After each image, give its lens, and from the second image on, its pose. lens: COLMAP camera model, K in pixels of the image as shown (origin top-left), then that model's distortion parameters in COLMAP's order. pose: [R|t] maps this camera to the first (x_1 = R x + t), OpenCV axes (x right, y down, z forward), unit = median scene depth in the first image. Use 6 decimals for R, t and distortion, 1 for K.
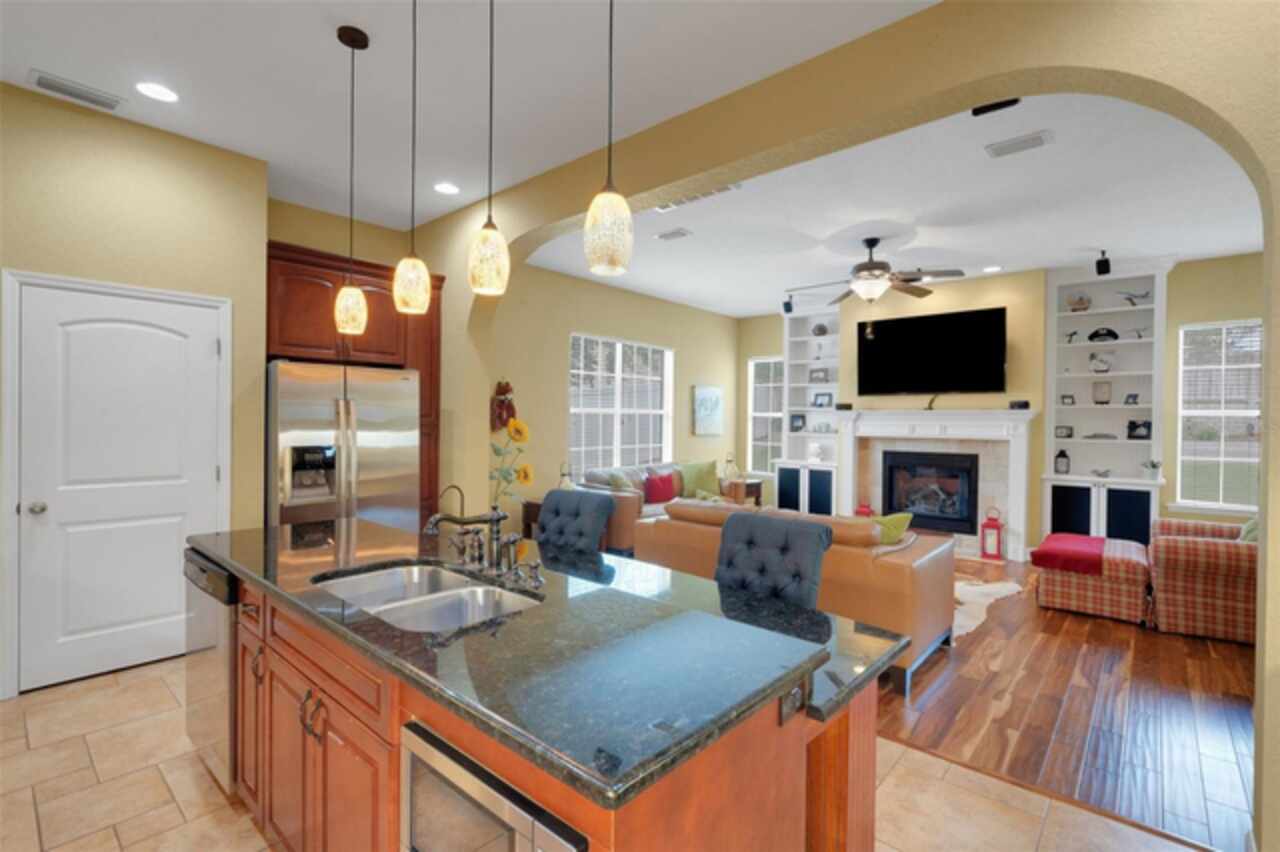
lens RADIAL K [[594.6, 0, 641.5], [0, 594.6, 427.9], [0, 0, 1]] dist [-0.002314, 0.000886]
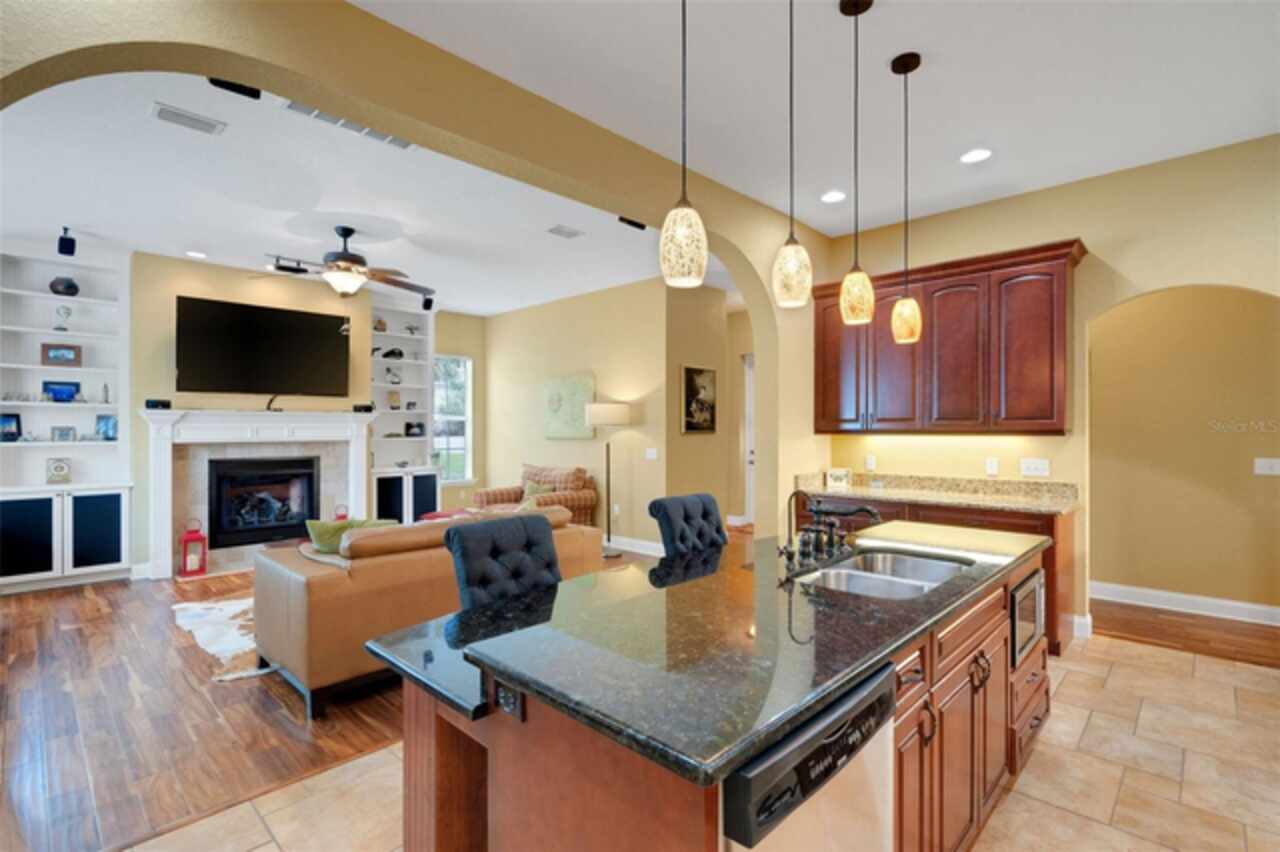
lens RADIAL K [[594.6, 0, 652.1], [0, 594.6, 434.5], [0, 0, 1]] dist [-0.002314, 0.000886]
pose [[0.038204, -0.022118, 0.999025, -0.472004], [0.015110, 0.999654, 0.021554, -0.006159], [-0.999156, 0.014272, 0.038525, 0.424749]]
